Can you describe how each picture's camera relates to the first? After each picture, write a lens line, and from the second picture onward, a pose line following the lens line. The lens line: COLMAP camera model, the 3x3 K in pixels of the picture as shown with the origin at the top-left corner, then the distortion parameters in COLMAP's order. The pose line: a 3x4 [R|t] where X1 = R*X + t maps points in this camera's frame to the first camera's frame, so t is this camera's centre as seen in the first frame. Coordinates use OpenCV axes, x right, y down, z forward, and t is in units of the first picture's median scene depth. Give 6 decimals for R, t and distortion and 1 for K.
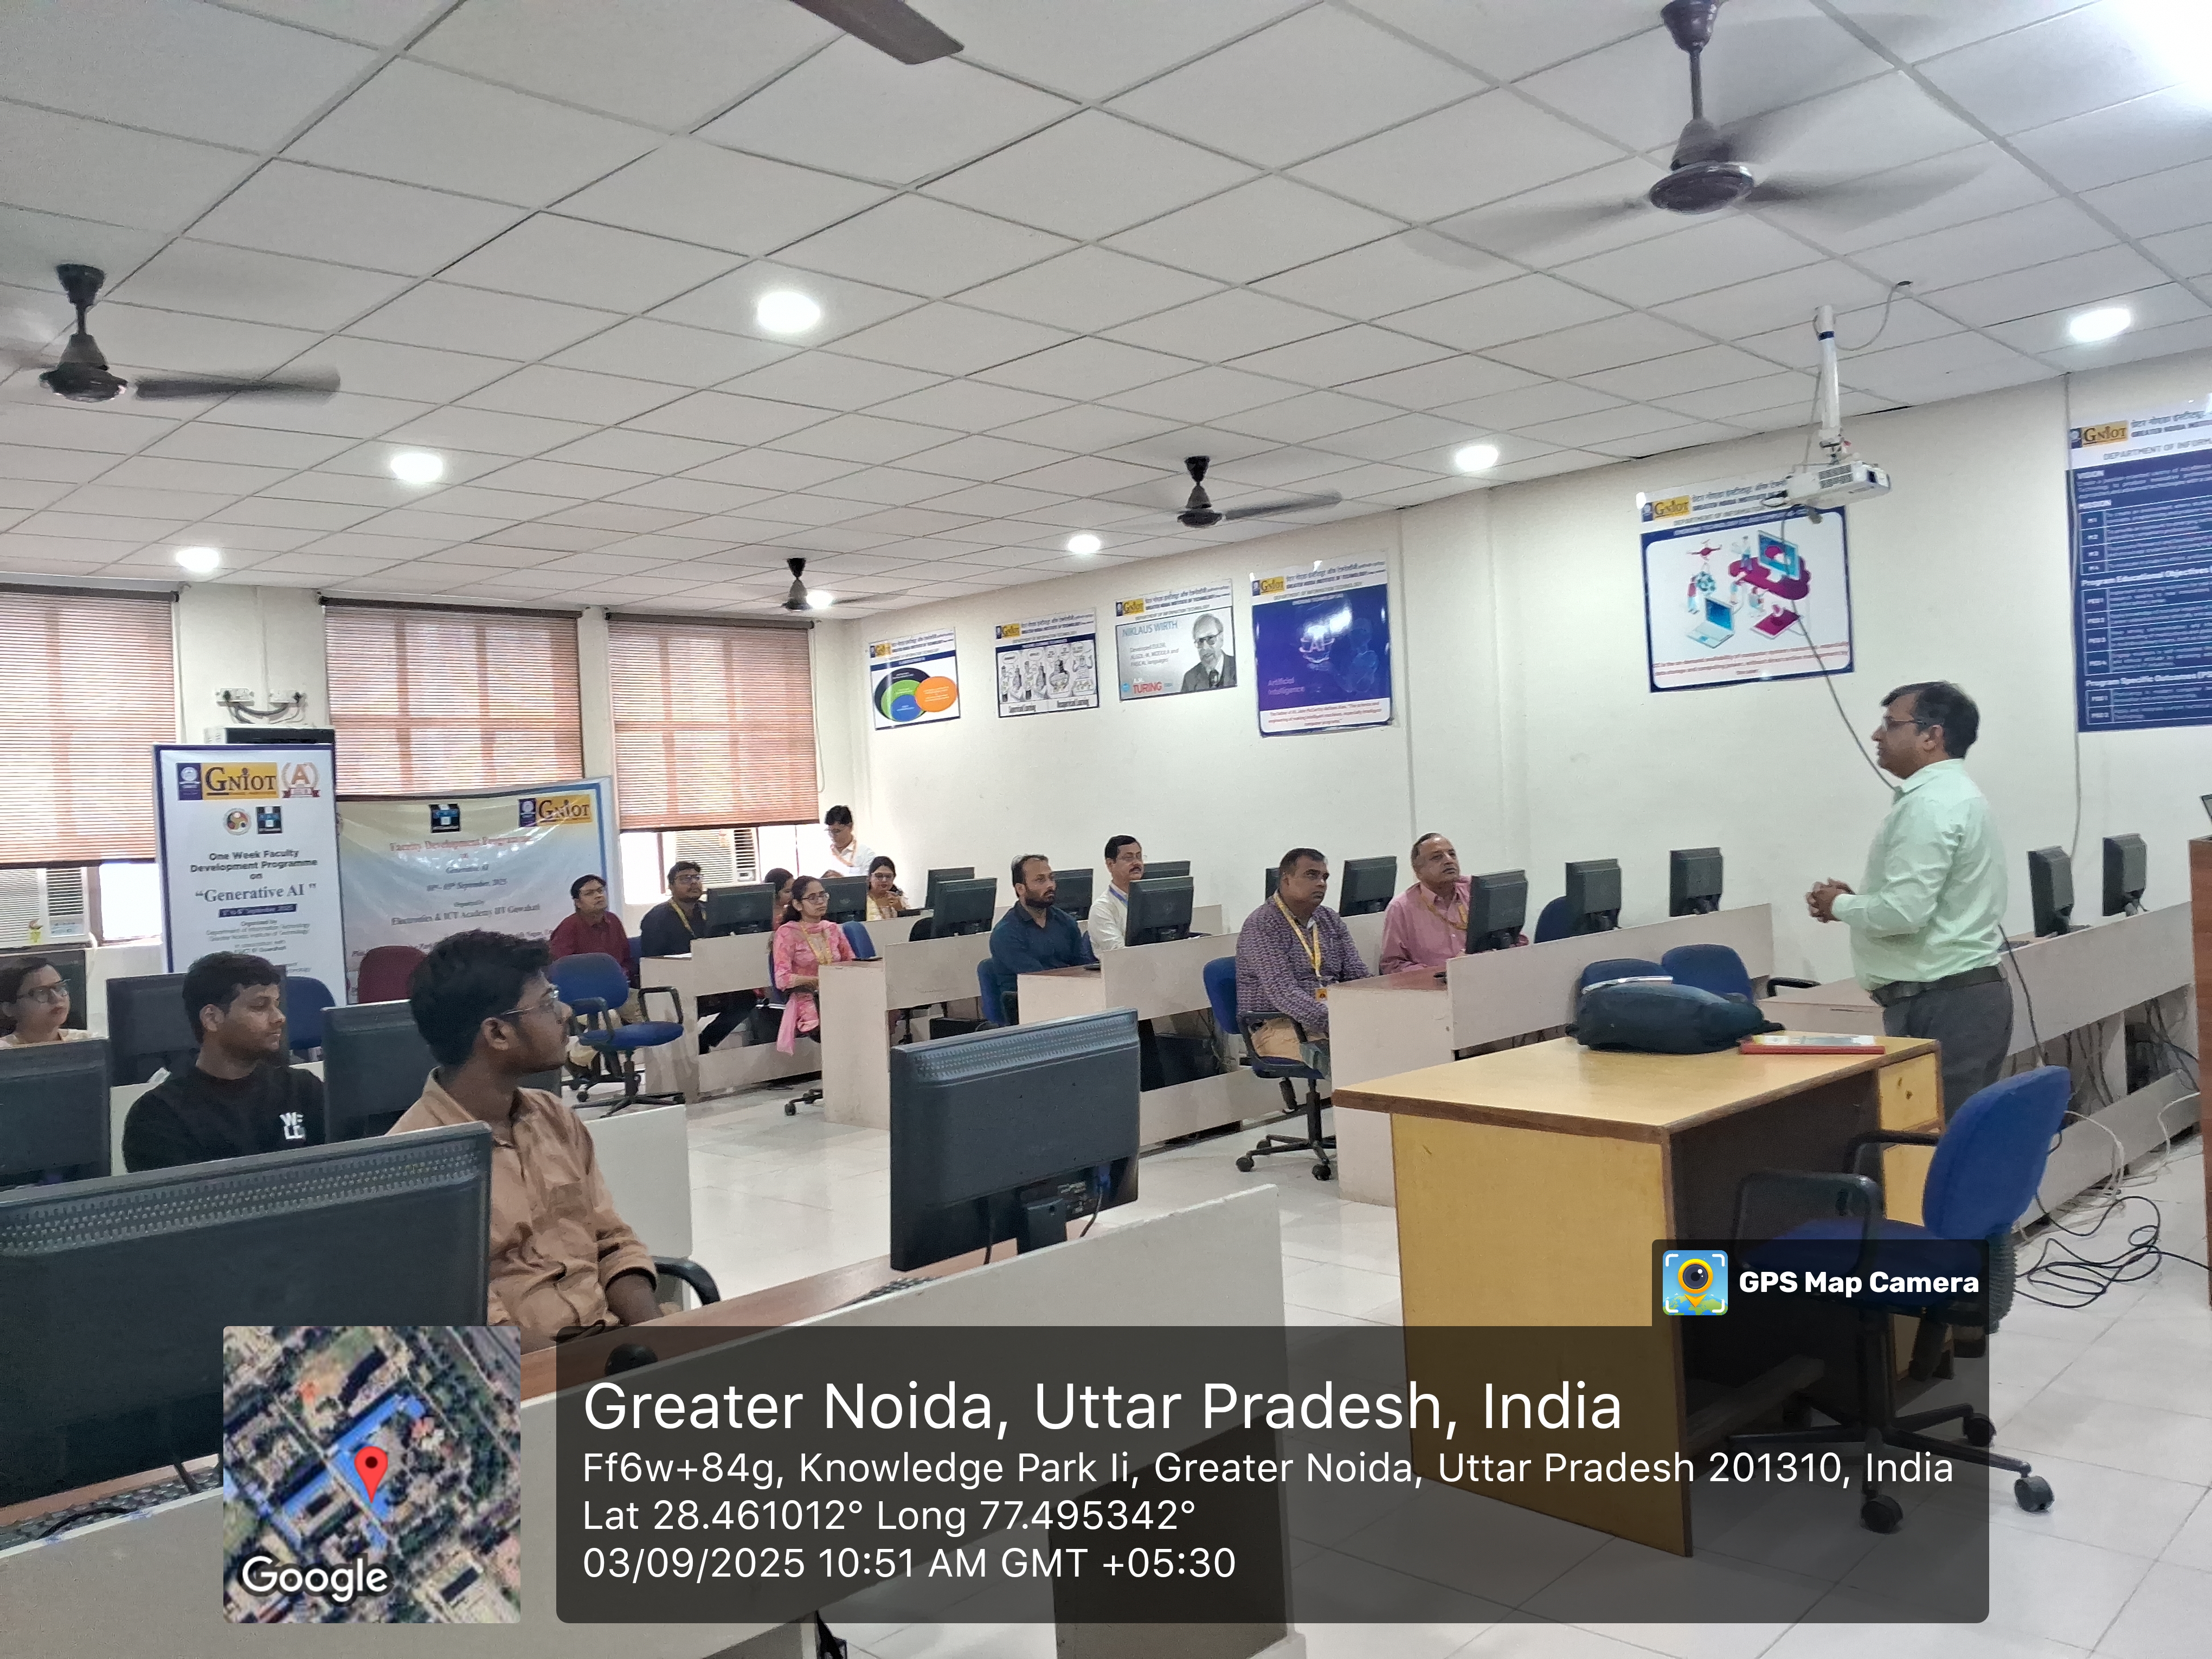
lens RADIAL K [[1681.0, 0, 1106.0], [0, 1681.0, 829.5], [0, 0, 1]] dist [0.093493, -0.206883]
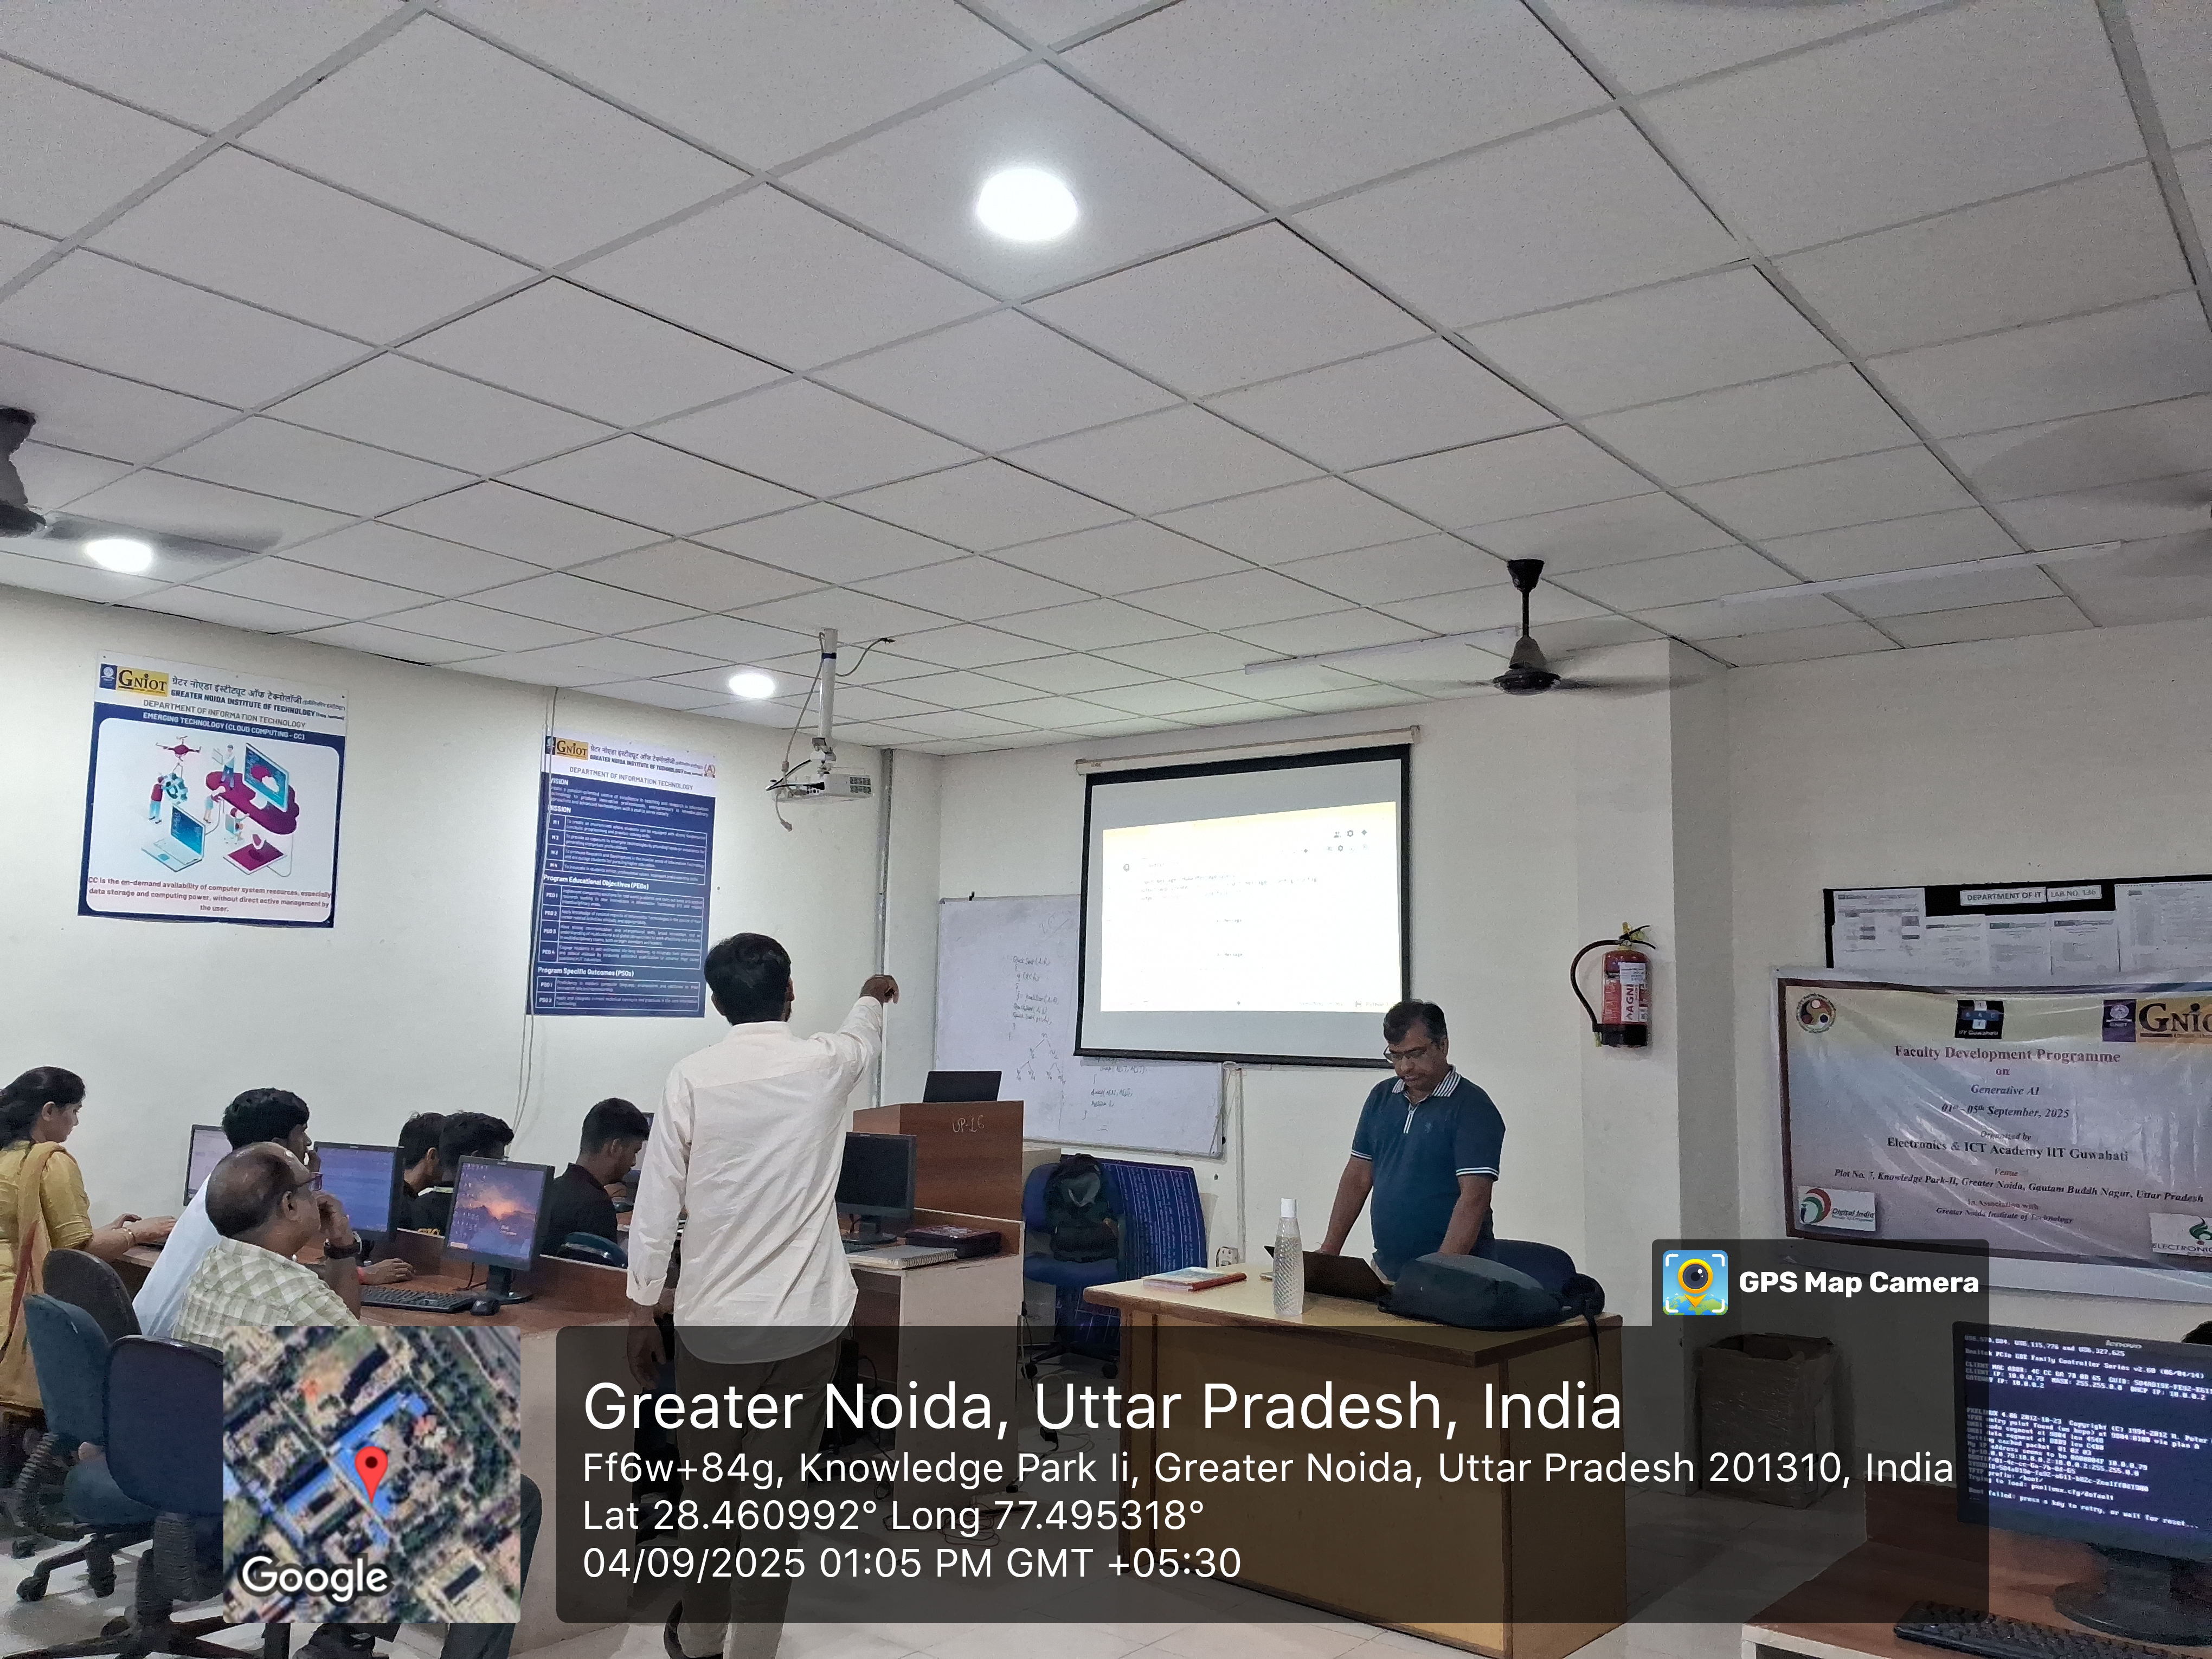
lens RADIAL K [[1681.0, 0, 1106.0], [0, 1681.0, 829.5], [0, 0, 1]] dist [0.093493, -0.206883]
pose [[-0.085819, 0.158935, 0.983552, -0.411035], [-0.011276, 0.986976, -0.160472, -0.003726], [-0.996247, -0.024862, -0.082909, 0.565111]]
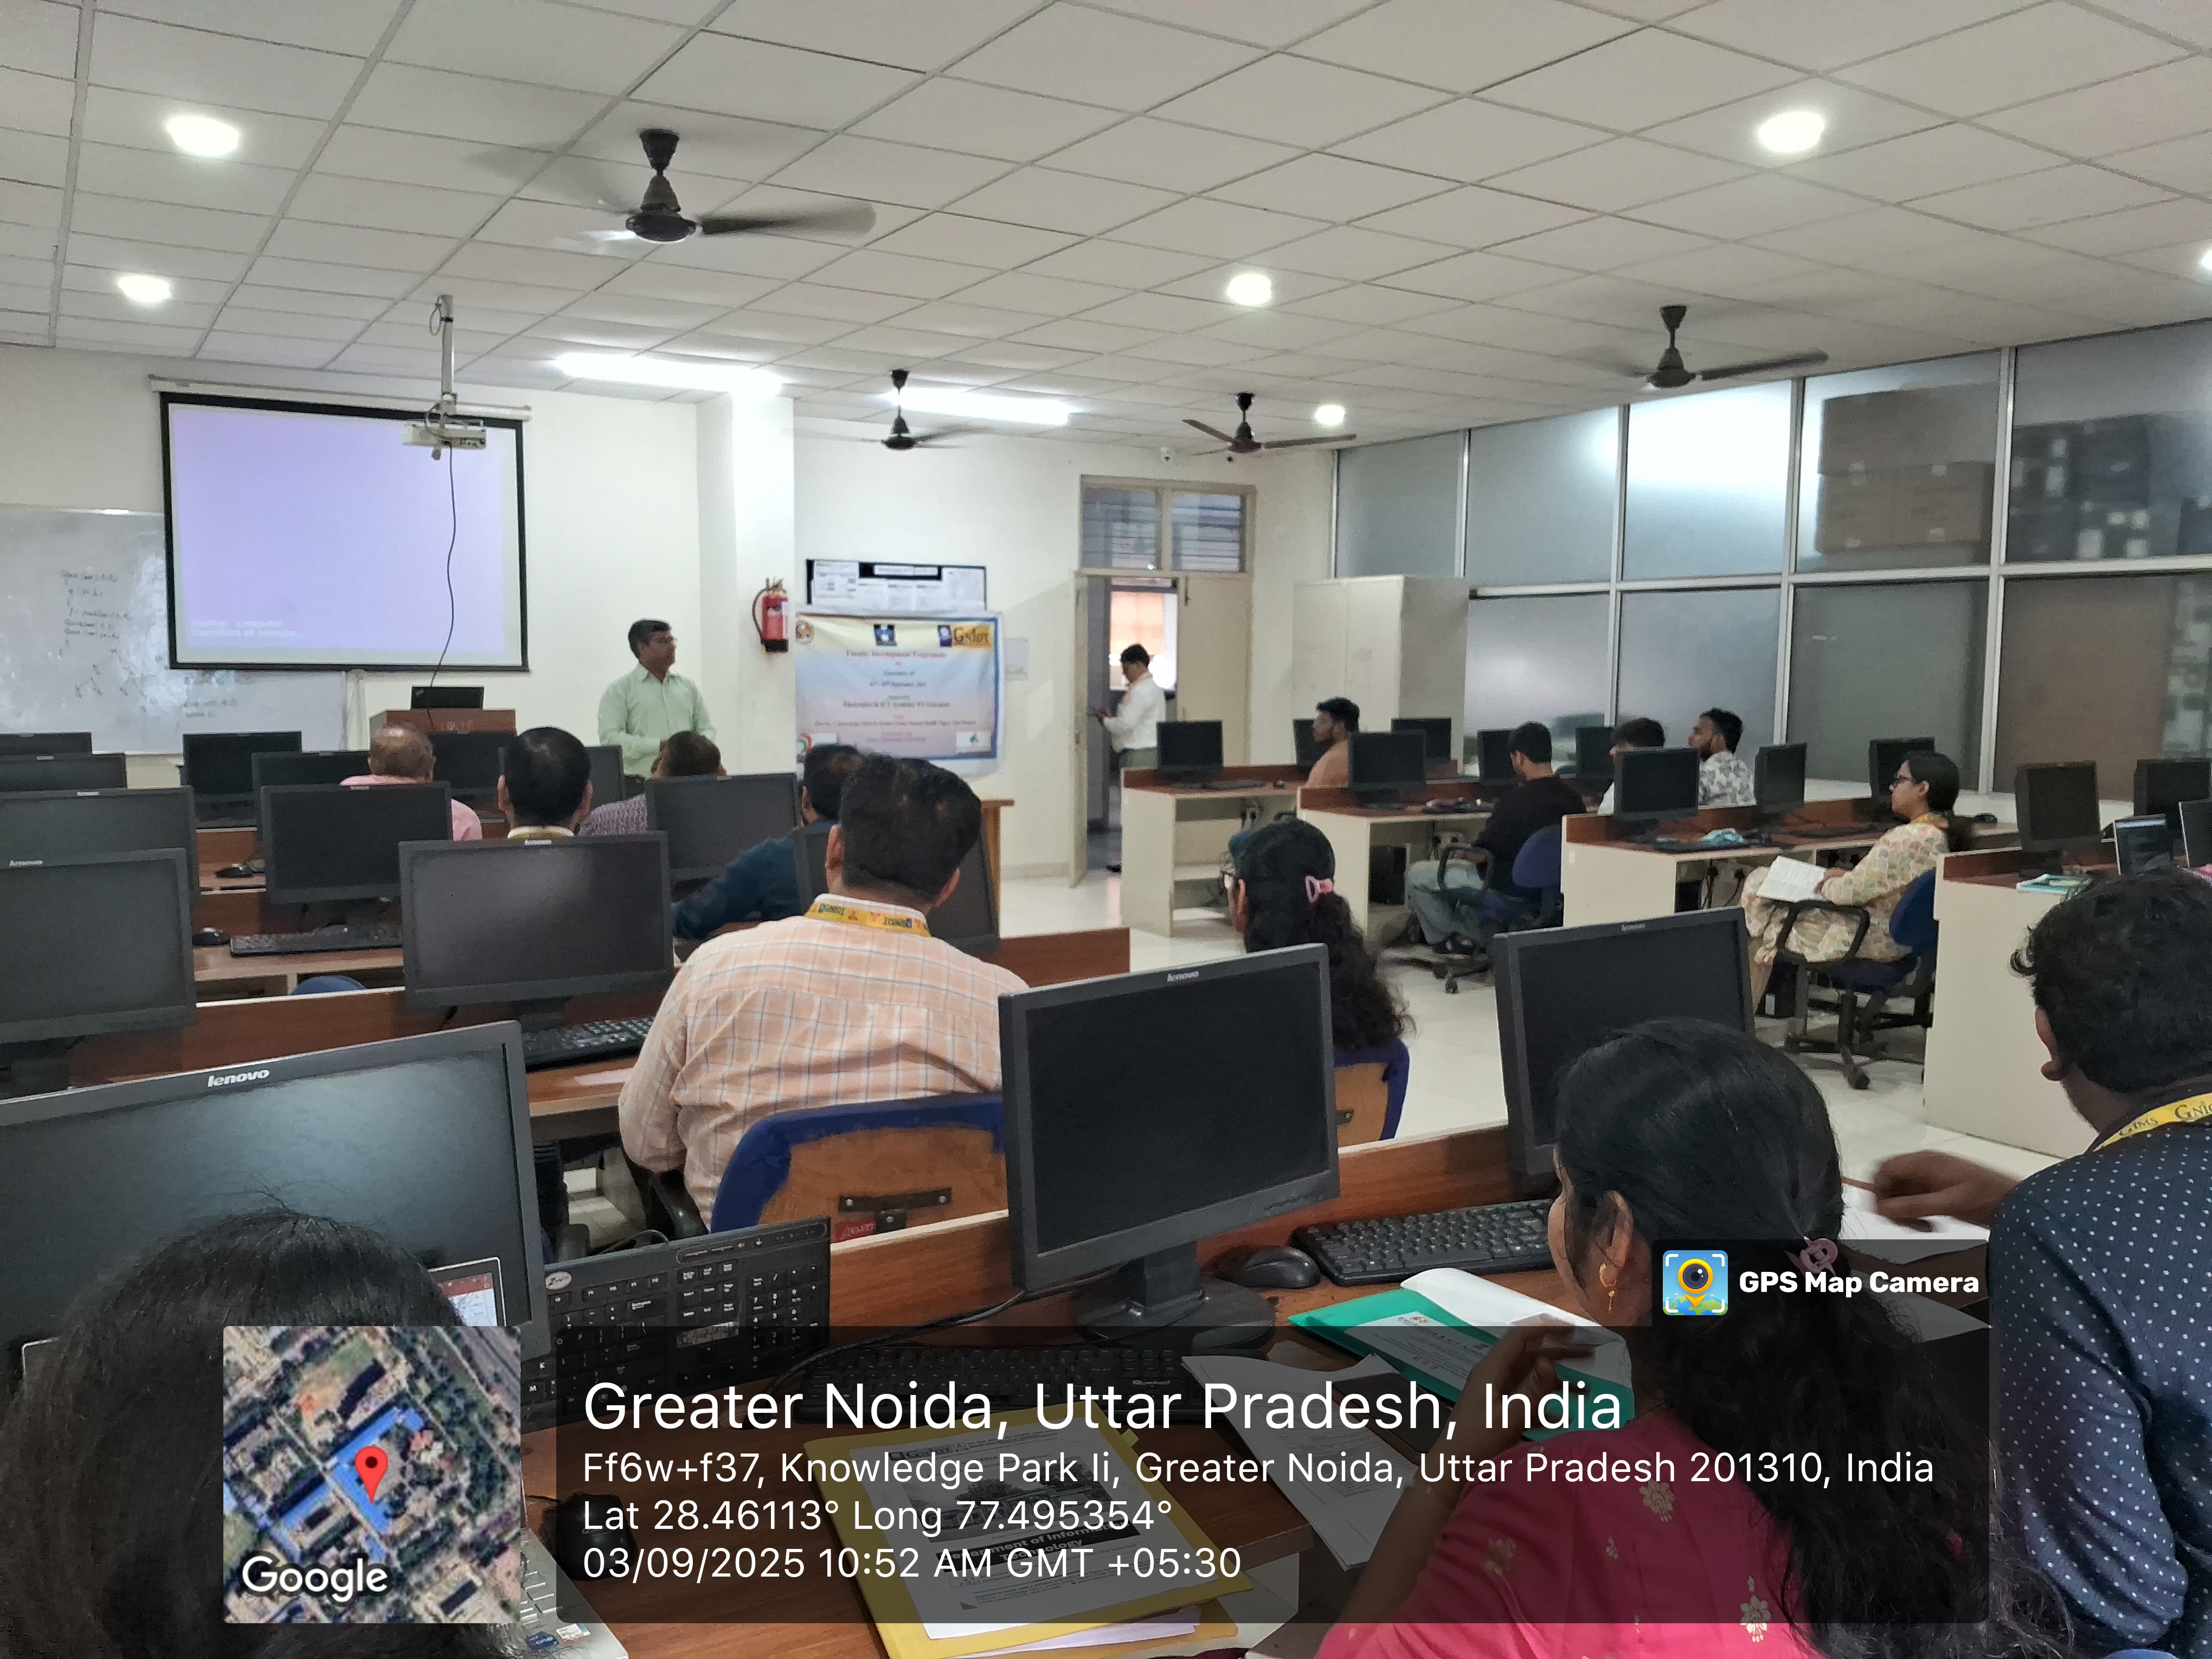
lens RADIAL K [[1681.0, 0, 1106.0], [0, 1681.0, 829.5], [0, 0, 1]] dist [0.093493, -0.206883]
pose [[-0.969313, 0.018969, 0.245096, -0.225564], [0.041284, 0.995419, 0.086232, -0.000115], [-0.242338, 0.093705, -0.965656, 1.341466]]
